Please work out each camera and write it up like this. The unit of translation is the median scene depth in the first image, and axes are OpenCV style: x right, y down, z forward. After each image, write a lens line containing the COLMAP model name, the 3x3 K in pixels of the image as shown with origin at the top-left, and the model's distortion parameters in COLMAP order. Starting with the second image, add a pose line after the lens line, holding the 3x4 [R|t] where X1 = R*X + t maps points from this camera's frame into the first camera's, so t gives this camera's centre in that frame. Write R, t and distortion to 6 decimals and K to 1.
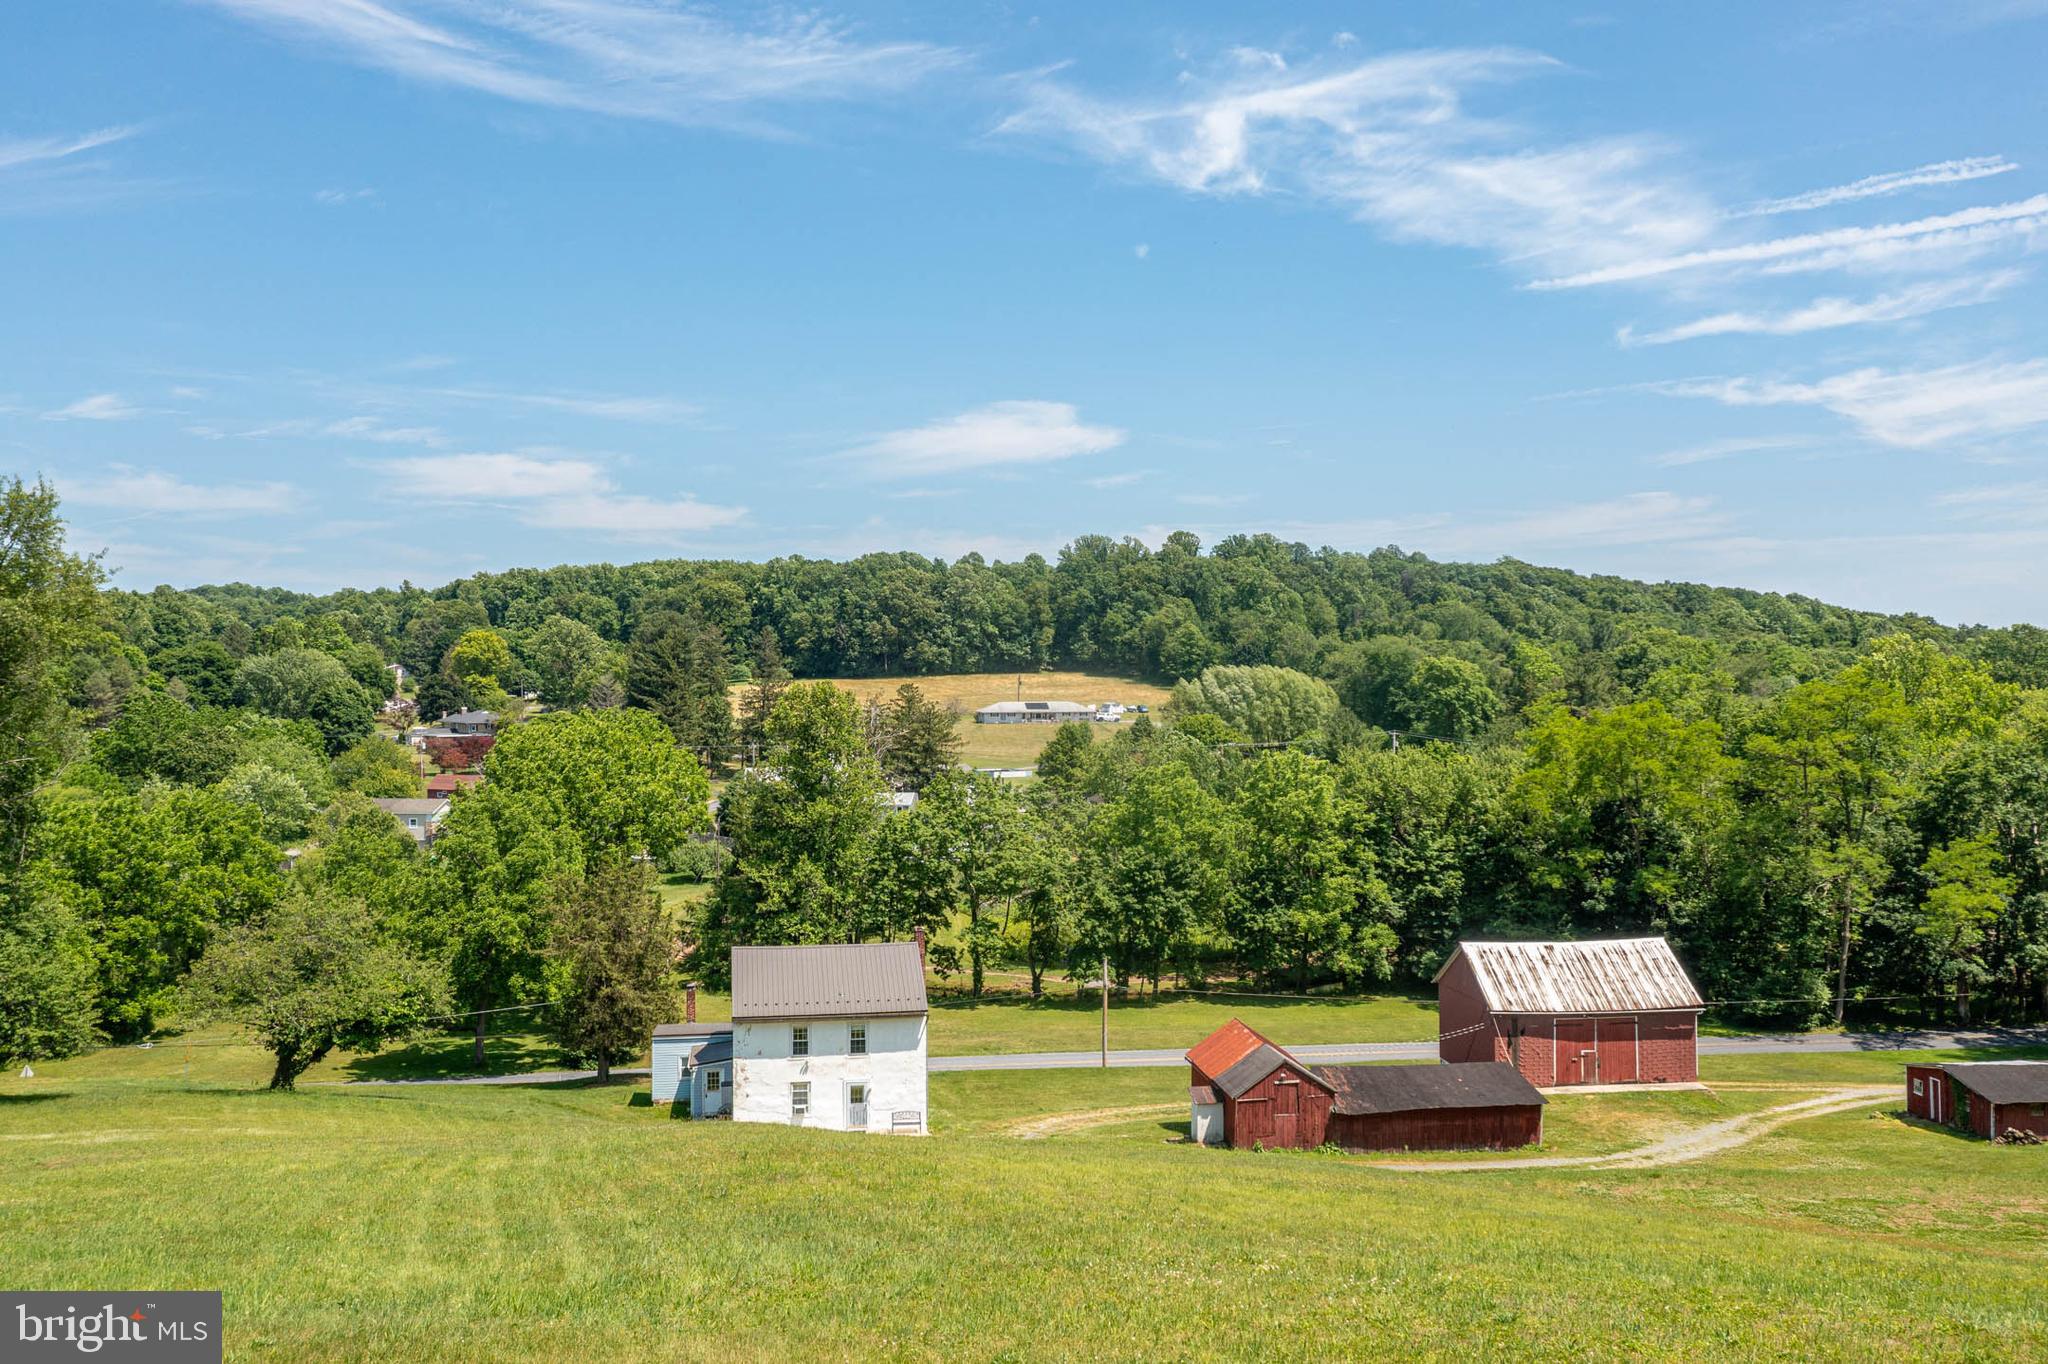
lens RADIAL K [[1653.7, 0, 1014.9], [0, 1653.7, 687.4], [0, 0, 1]] dist [0.010727, -0.008727]
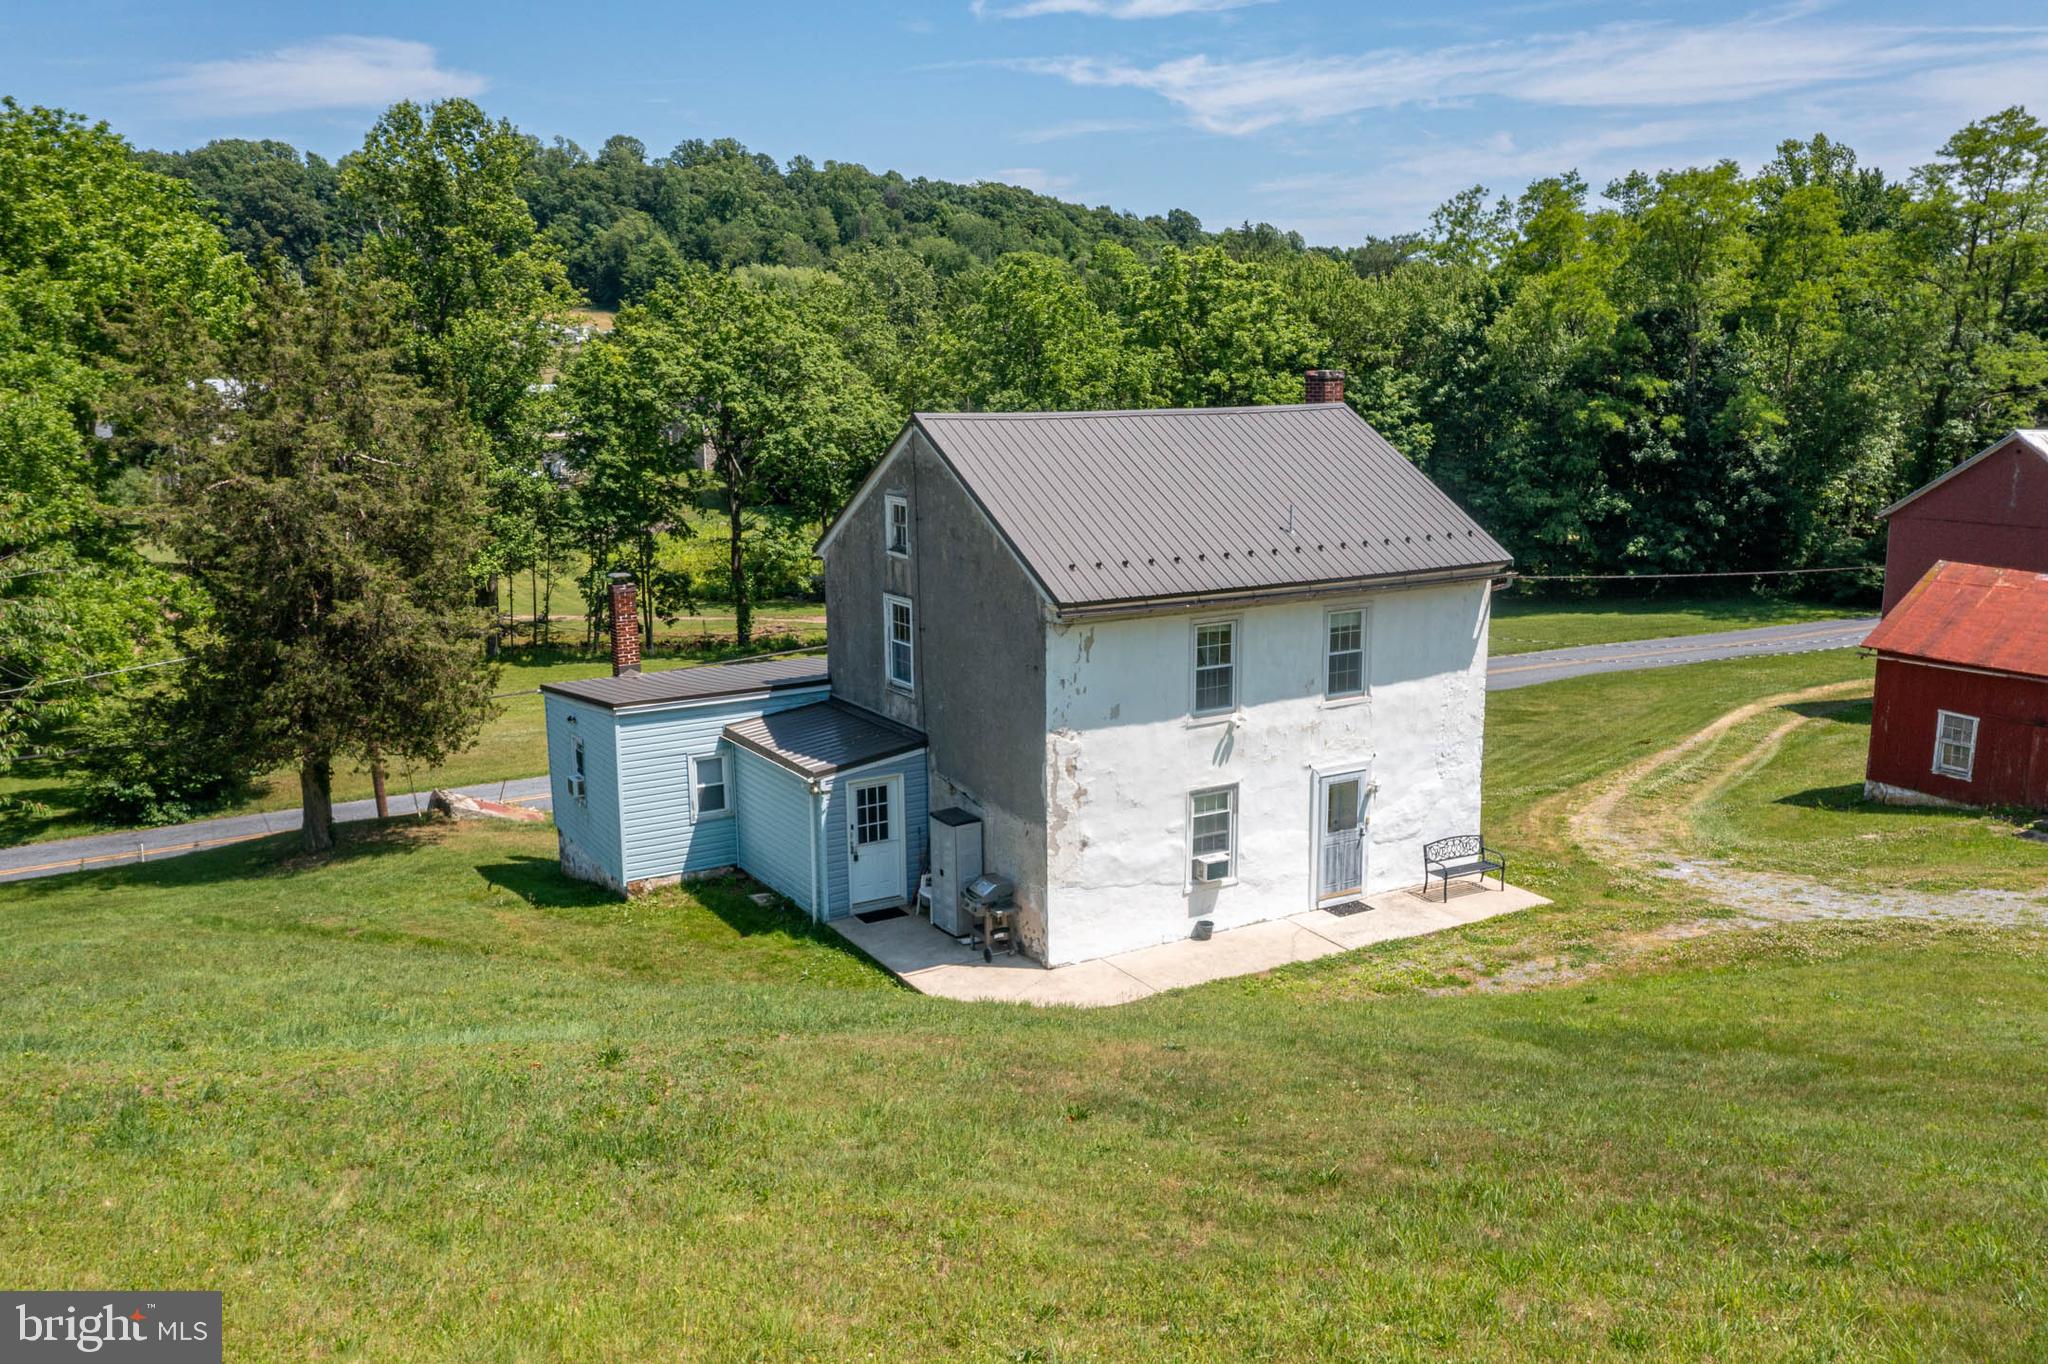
lens RADIAL K [[1653.1, 0, 1023.2], [0, 1653.1, 685.6], [0, 0, 1]] dist [-0.001185, 0.014147]
pose [[0.925688, -0.073741, 0.371031, -0.161274], [0.003050, 0.982239, 0.187607, 0.087740], [-0.378276, -0.172534, 0.909472, 0.402590]]
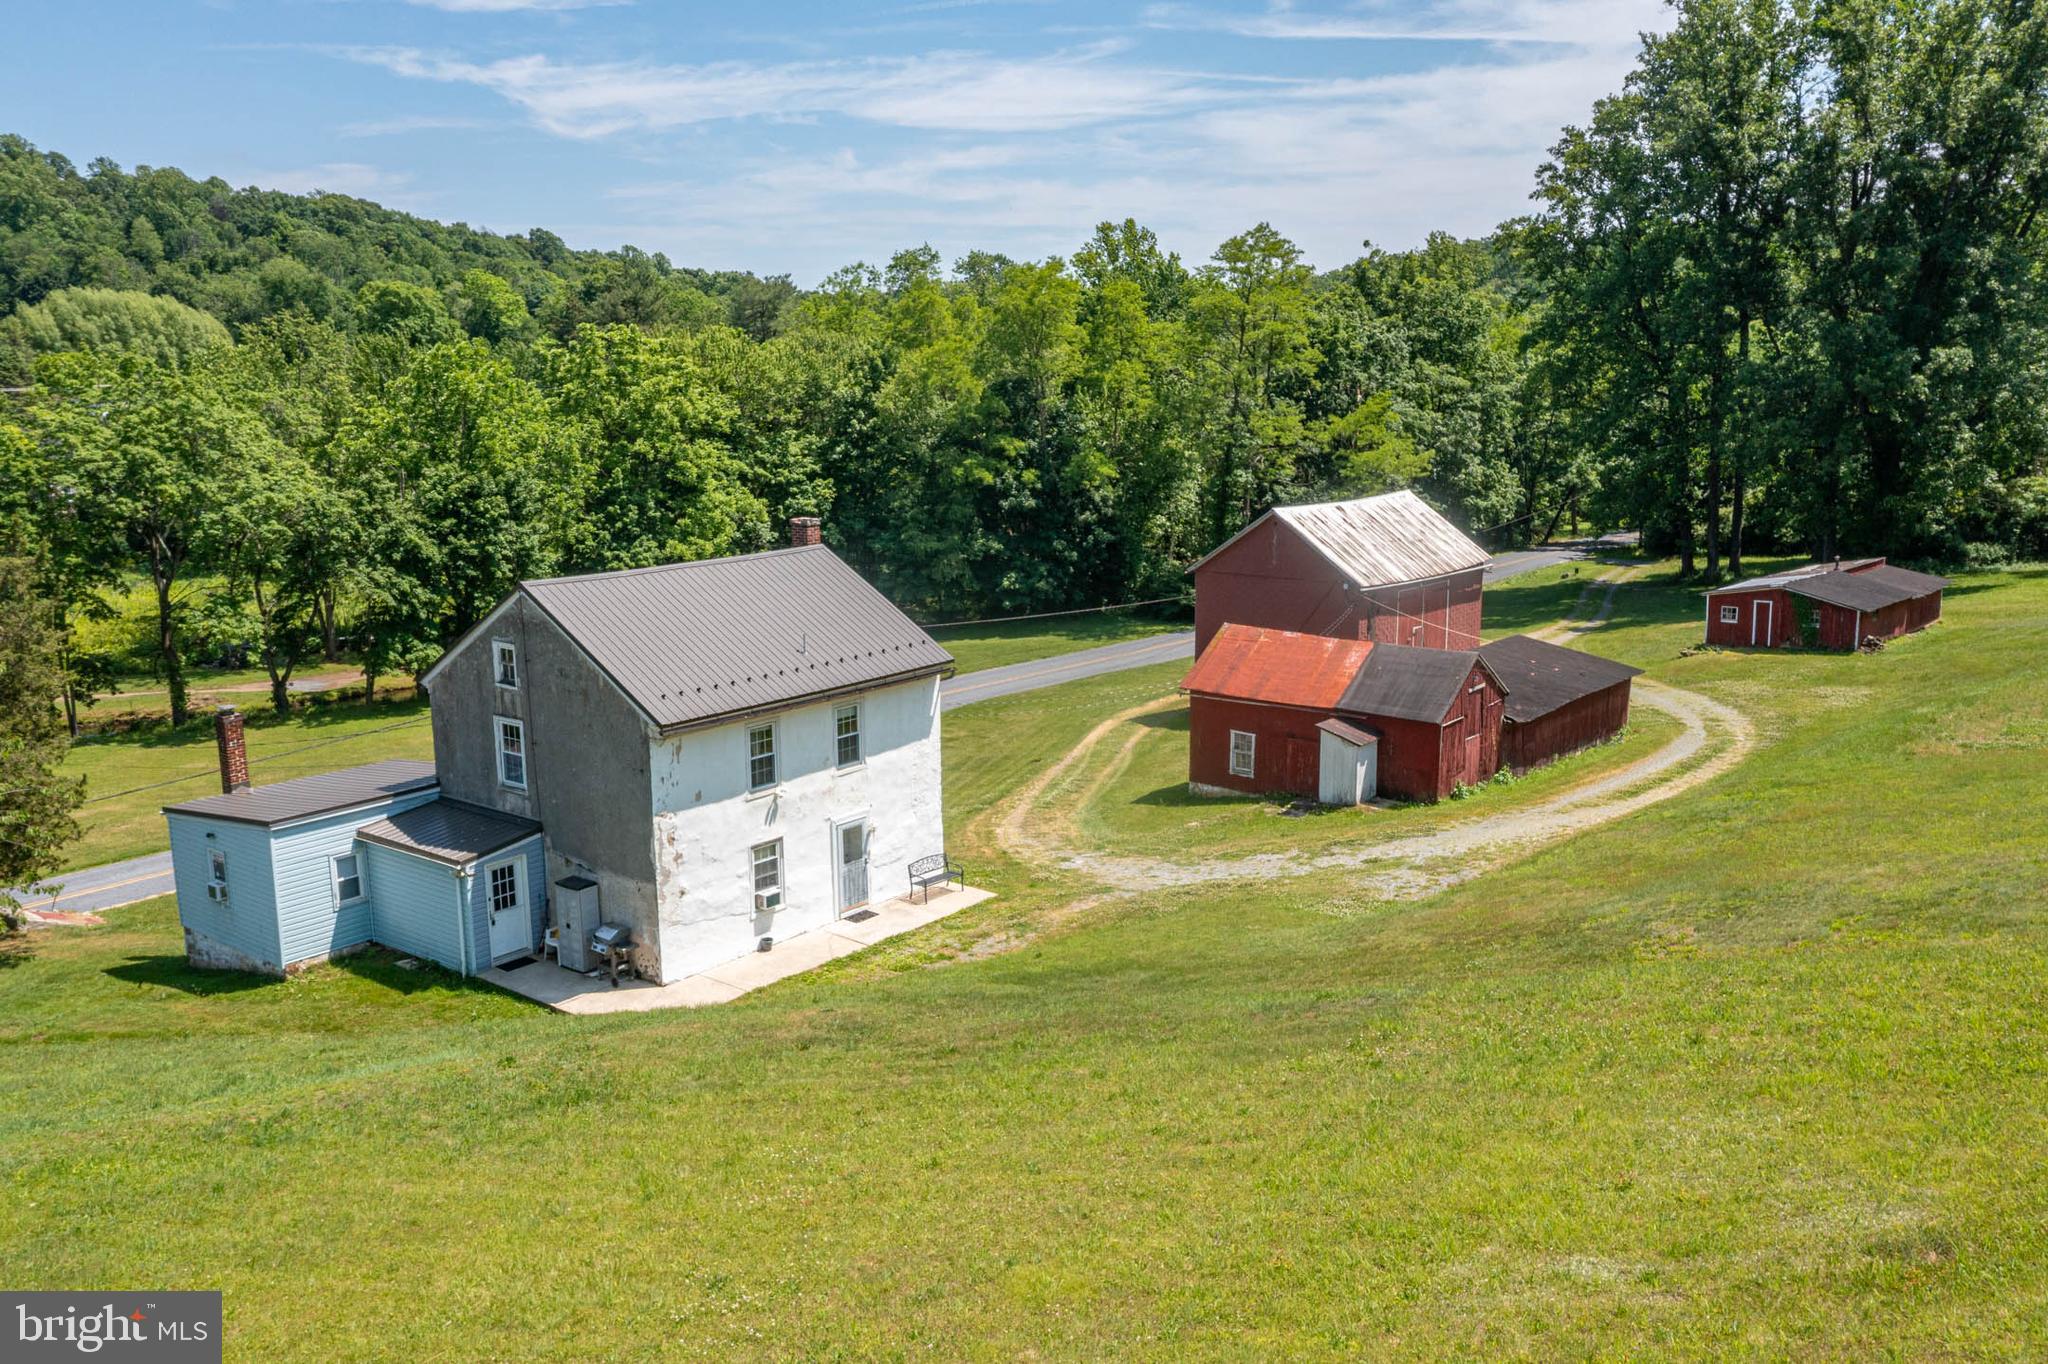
lens RADIAL K [[1653.7, 0, 1014.9], [0, 1653.7, 687.4], [0, 0, 1]] dist [0.010727, -0.008727]
pose [[0.727721, -0.131832, 0.673084, -0.216717], [0.006304, 0.982598, 0.185639, 0.062121], [-0.685844, -0.130850, 0.715888, 0.351999]]
